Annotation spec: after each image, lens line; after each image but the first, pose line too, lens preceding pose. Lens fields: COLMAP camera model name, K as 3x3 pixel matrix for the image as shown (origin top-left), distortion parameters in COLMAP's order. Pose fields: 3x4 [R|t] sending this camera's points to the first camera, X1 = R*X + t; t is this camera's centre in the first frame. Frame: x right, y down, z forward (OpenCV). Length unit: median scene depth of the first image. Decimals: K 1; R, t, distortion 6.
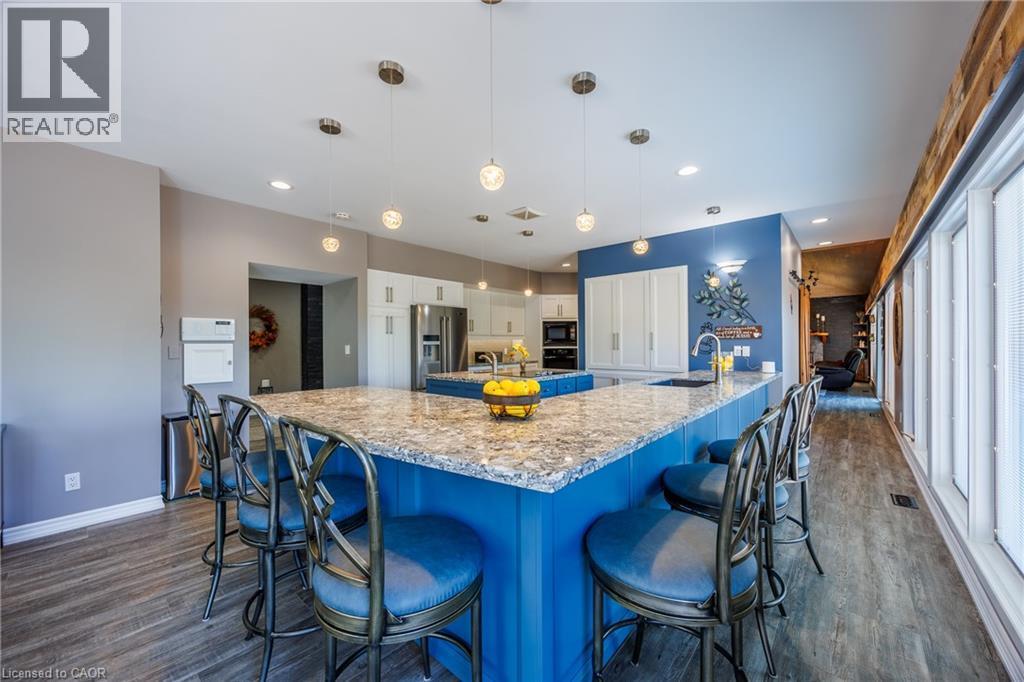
lens RADIAL K [[393.9, 0, 509.2], [0, 393.9, 342.5], [0, 0, 1]] dist [-0.001540, -0.000269]
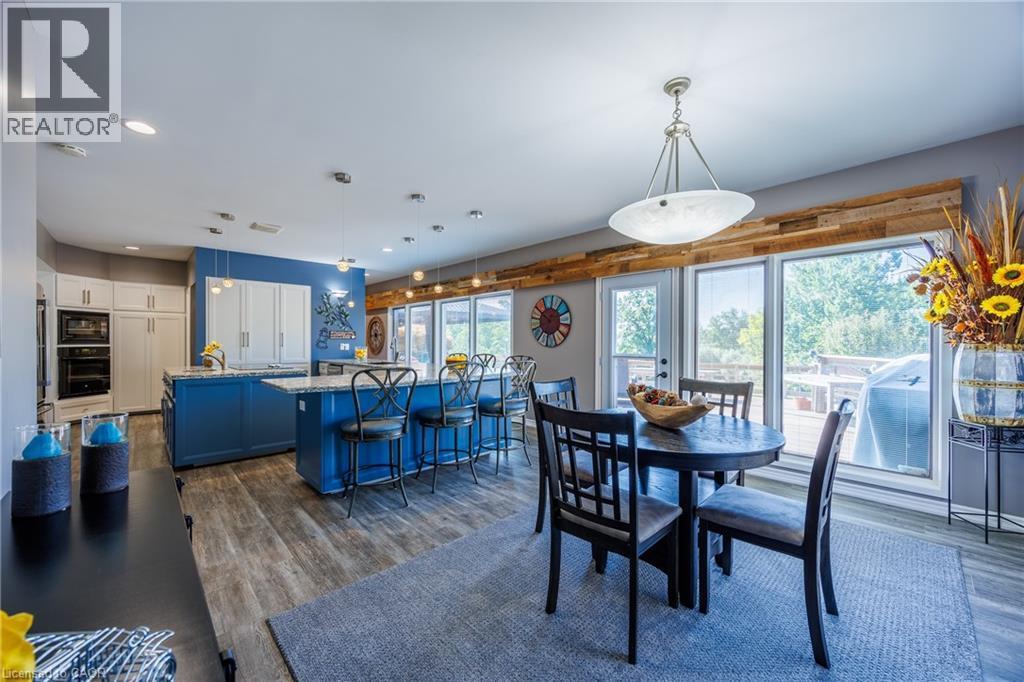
lens RADIAL K [[393.9, 0, 510.2], [0, 393.9, 343.3], [0, 0, 1]] dist [-0.001540, -0.000269]
pose [[0.086183, 0.000895, 0.996279, -0.852952], [-0.006338, 0.999980, -0.000350, 0.005119], [-0.996259, -0.006284, 0.086187, 0.152905]]
